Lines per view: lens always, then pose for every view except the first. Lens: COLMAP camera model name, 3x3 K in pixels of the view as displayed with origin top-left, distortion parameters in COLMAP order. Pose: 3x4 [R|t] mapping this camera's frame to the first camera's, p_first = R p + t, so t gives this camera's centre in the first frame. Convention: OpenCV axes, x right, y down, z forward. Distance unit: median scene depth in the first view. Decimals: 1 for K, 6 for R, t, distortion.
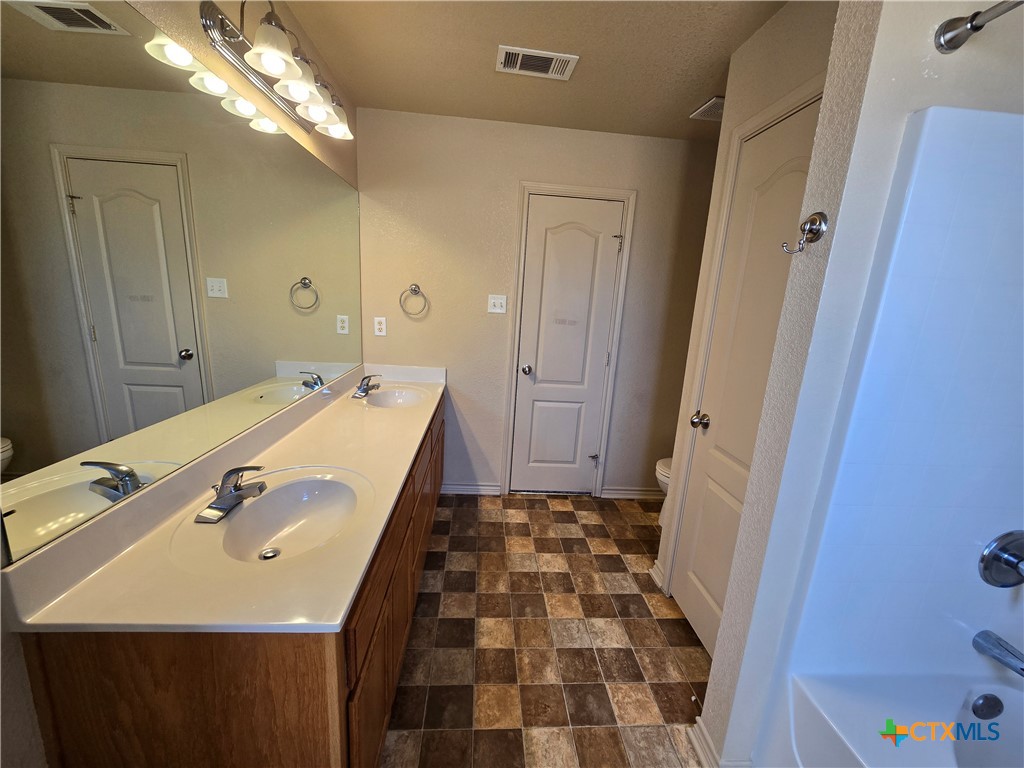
lens RADIAL K [[421.5, 0, 516.0], [0, 421.5, 385.5], [0, 0, 1]] dist [-0.001222, 0.000265]
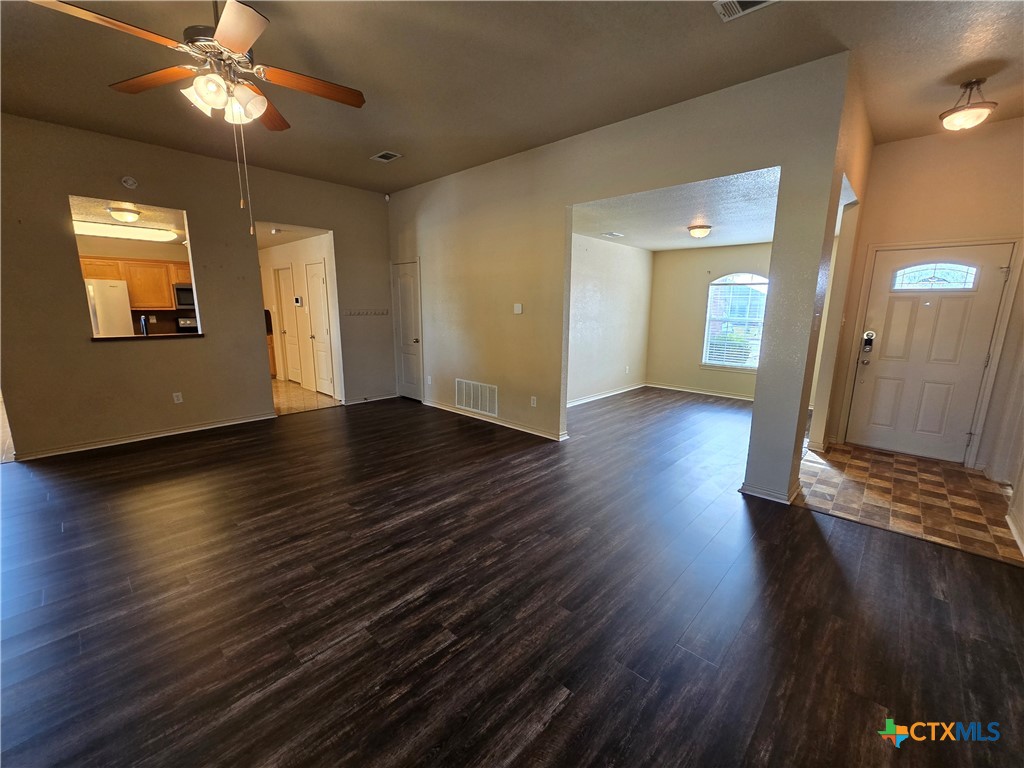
lens RADIAL K [[421.5, 0, 516.4], [0, 421.5, 381.2], [0, 0, 1]] dist [-0.001222, 0.000265]
pose [[0.686879, 0.068559, -0.723530, 0.296857], [-0.123237, 0.992111, -0.022986, 0.283908], [0.716247, 0.104954, 0.689910, -1.177502]]
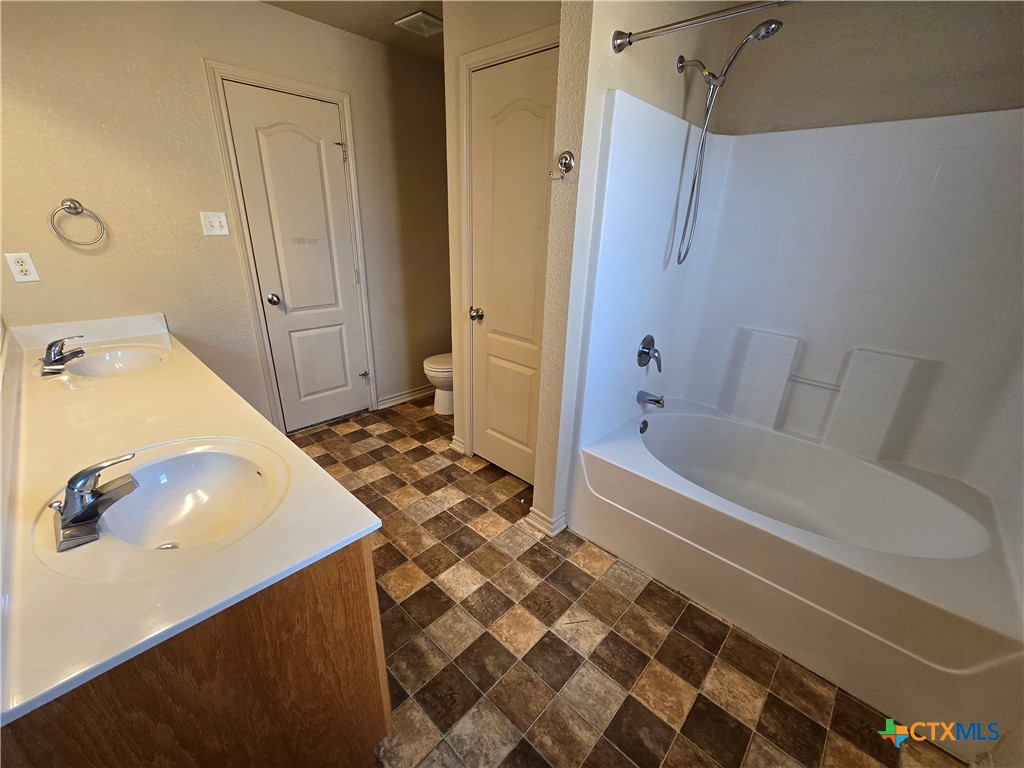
lens RADIAL K [[421.5, 0, 516.9], [0, 421.5, 383.7], [0, 0, 1]] dist [-0.001222, 0.000265]
pose [[0.731231, -0.281055, 0.621538, -0.284492], [0.156745, 0.956022, 0.247898, -0.009839], [-0.663877, -0.083848, 0.743126, -0.031956]]
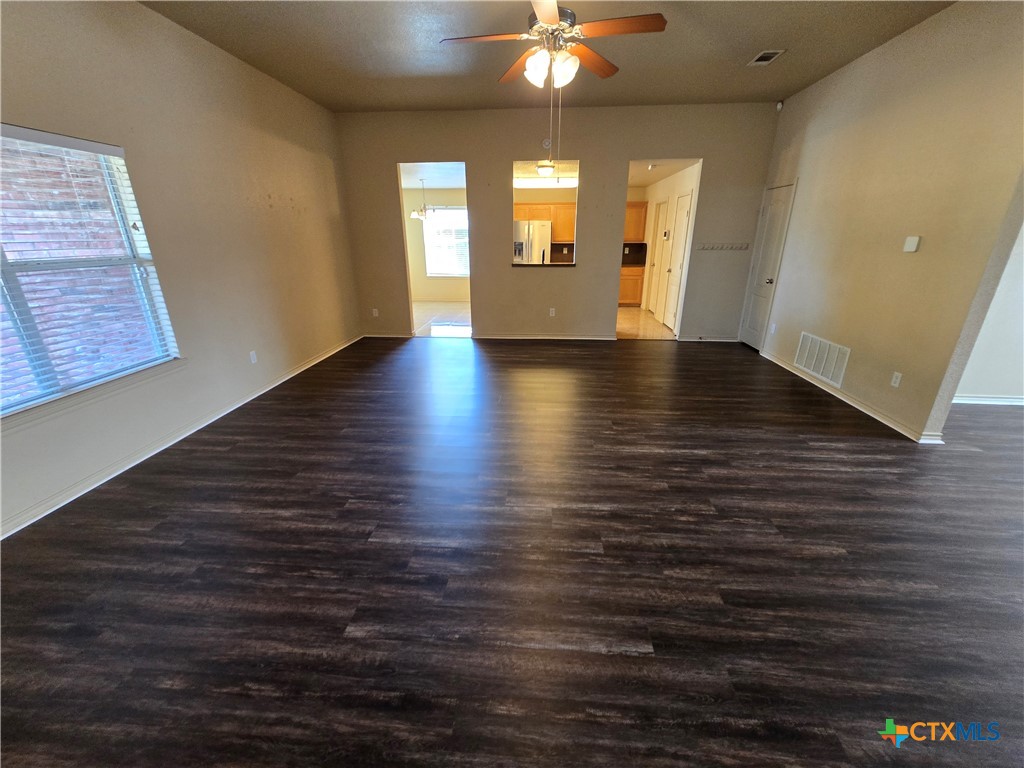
lens RADIAL K [[421.5, 0, 516.6], [0, 421.5, 382.2], [0, 0, 1]] dist [-0.001222, 0.000265]
pose [[-0.134616, 0.262954, -0.955371, 0.481189], [-0.223628, 0.931211, 0.287815, 0.197291], [0.965334, 0.252392, -0.066552, -0.824859]]
